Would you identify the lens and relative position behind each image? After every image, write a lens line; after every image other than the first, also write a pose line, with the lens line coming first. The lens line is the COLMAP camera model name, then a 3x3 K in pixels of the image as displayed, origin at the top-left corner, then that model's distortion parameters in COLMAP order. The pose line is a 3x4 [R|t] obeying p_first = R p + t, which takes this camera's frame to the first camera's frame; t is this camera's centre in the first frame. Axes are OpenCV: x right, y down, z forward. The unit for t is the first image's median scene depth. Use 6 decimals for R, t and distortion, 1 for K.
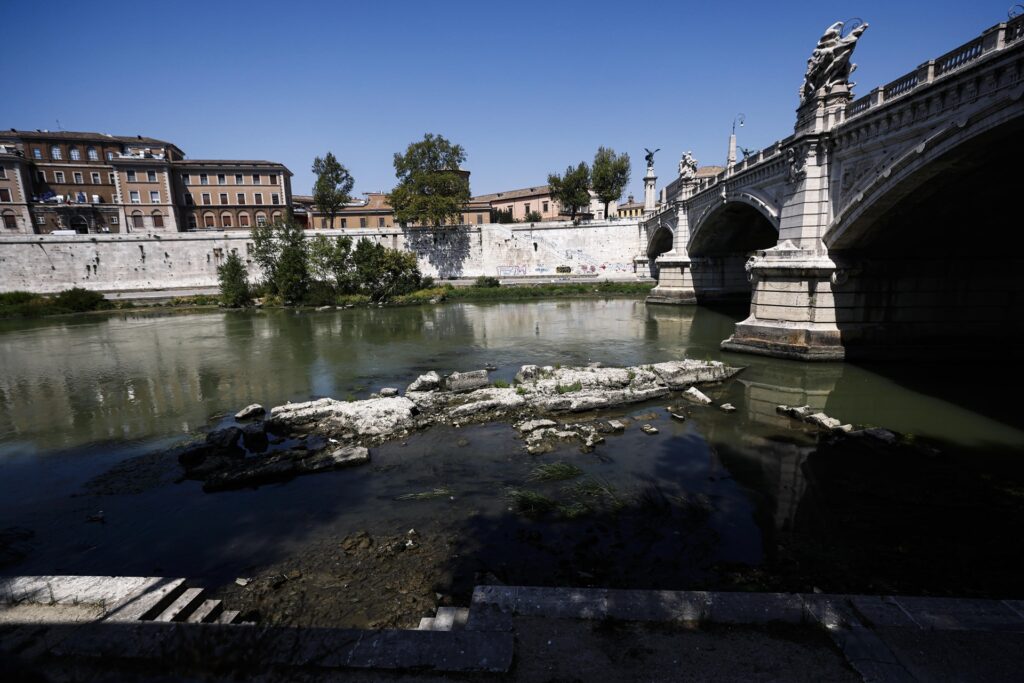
lens RADIAL K [[465.9, 0, 517.9], [0, 465.9, 347.4], [0, 0, 1]] dist [-0.044029, 0.012842]
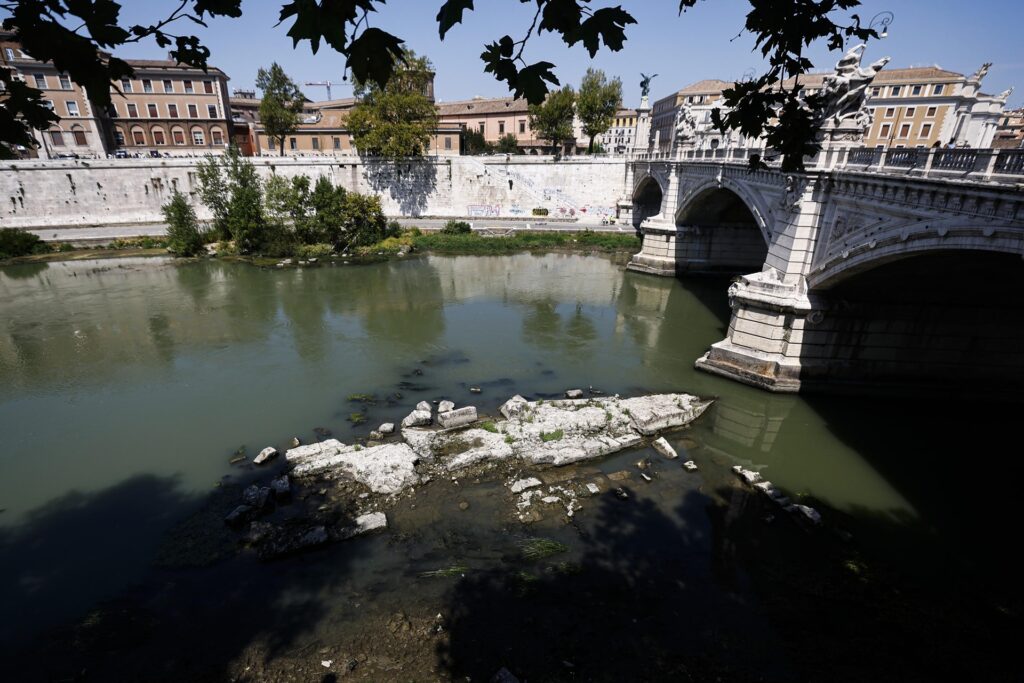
lens RADIAL K [[502.2, 0, 489.7], [0, 502.2, 374.0], [0, 0, 1]] dist [-0.042353, 0.011781]
pose [[0.999486, 0.023470, 0.021840, -0.020193], [-0.027746, 0.974542, 0.222481, -0.094052], [-0.016062, -0.222973, 0.974692, -0.039288]]
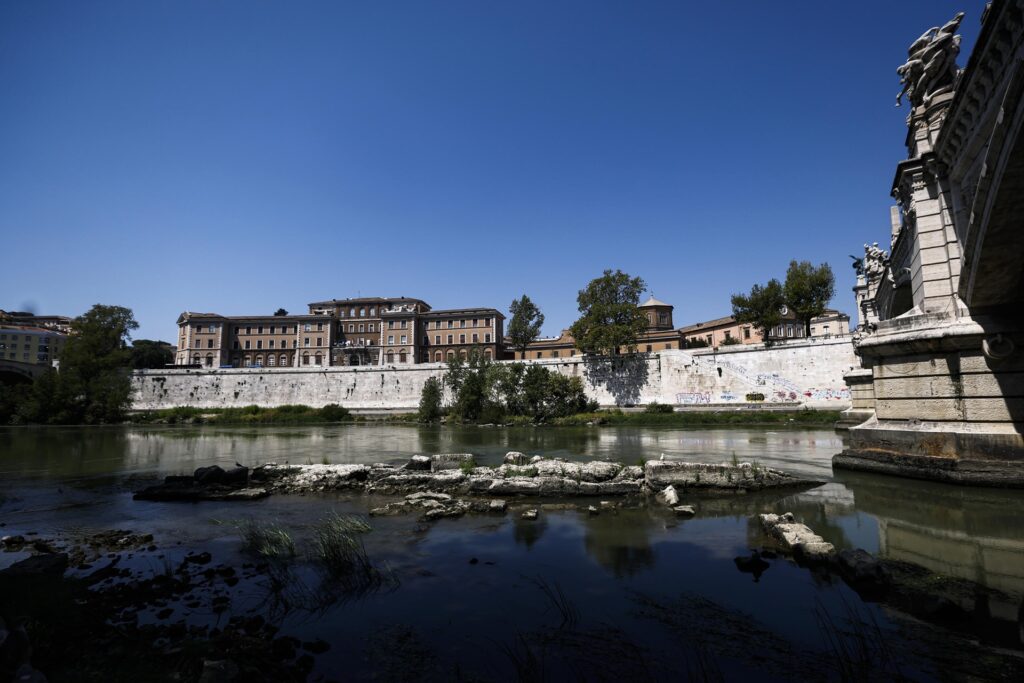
lens RADIAL K [[465.9, 0, 515.8], [0, 465.9, 349.1], [0, 0, 1]] dist [-0.044029, 0.012842]
pose [[0.879647, -0.043087, -0.473672, 0.151965], [-0.098567, 0.957755, -0.270167, 0.029634], [0.465302, 0.284340, 0.838239, 0.064497]]
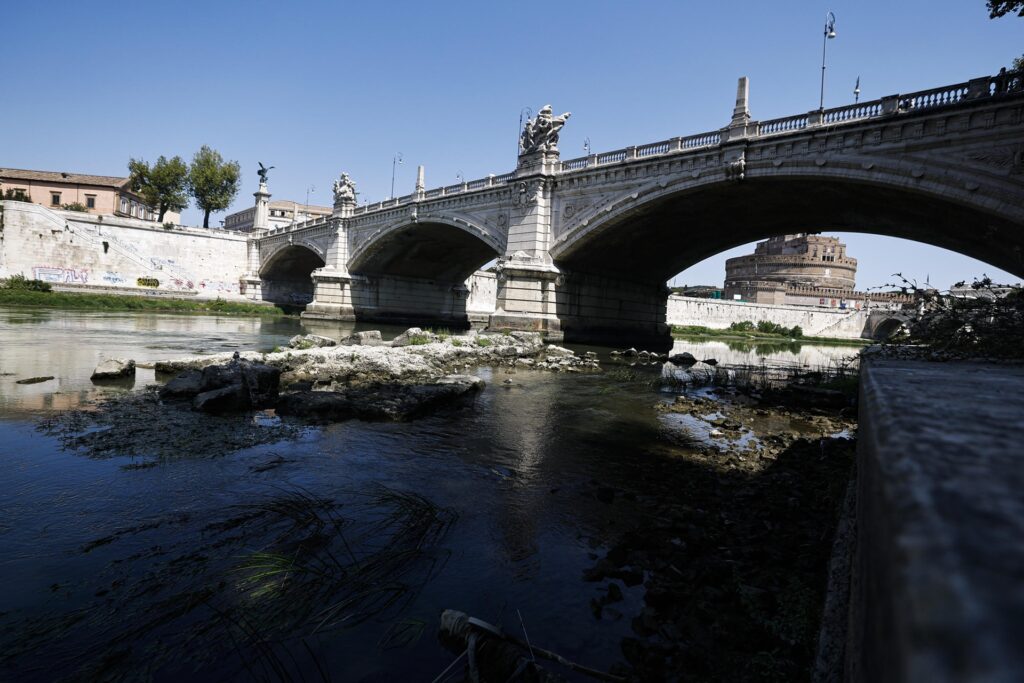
lens RADIAL K [[490.3, 0, 487.7], [0, 490.3, 330.8], [0, 0, 1]] dist [-0.042066, 0.010522]
pose [[0.634469, 0.040918, 0.771865, -0.205831], [0.069584, 0.991520, -0.109759, 0.052364], [-0.769810, 0.123348, 0.626241, 0.097834]]
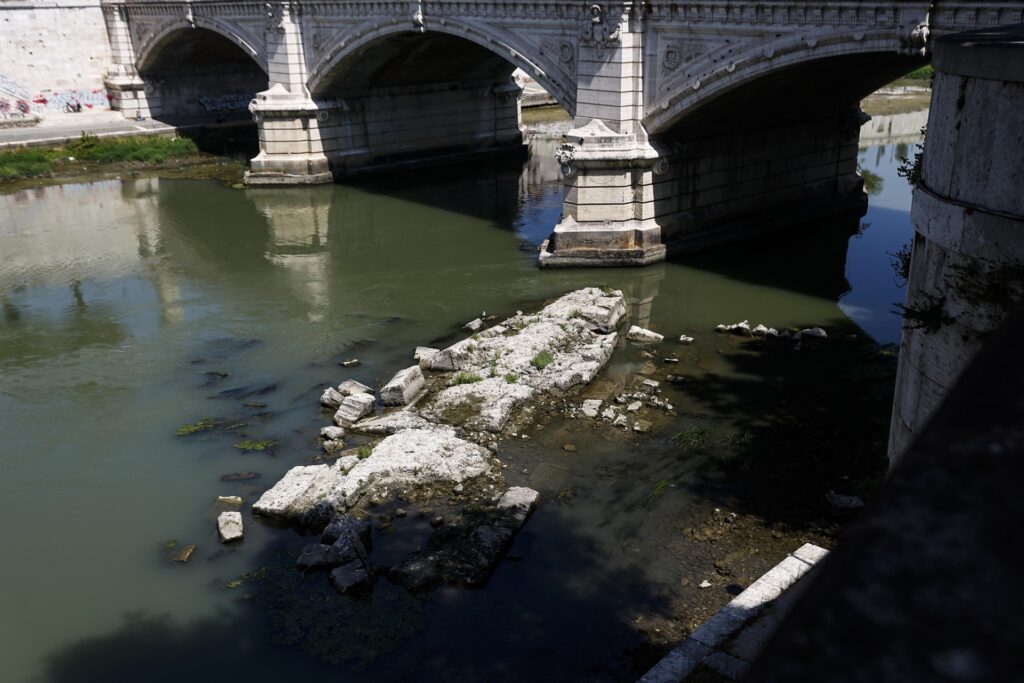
lens RADIAL K [[990.6, 0, 510.2], [0, 990.6, 357.6], [0, 0, 1]] dist [0.049318, 0.000000]
pose [[0.677563, -0.241586, 0.694654, -0.336041], [0.138918, 0.969548, 0.201689, -0.081599], [-0.722226, -0.040157, 0.690491, -0.047553]]
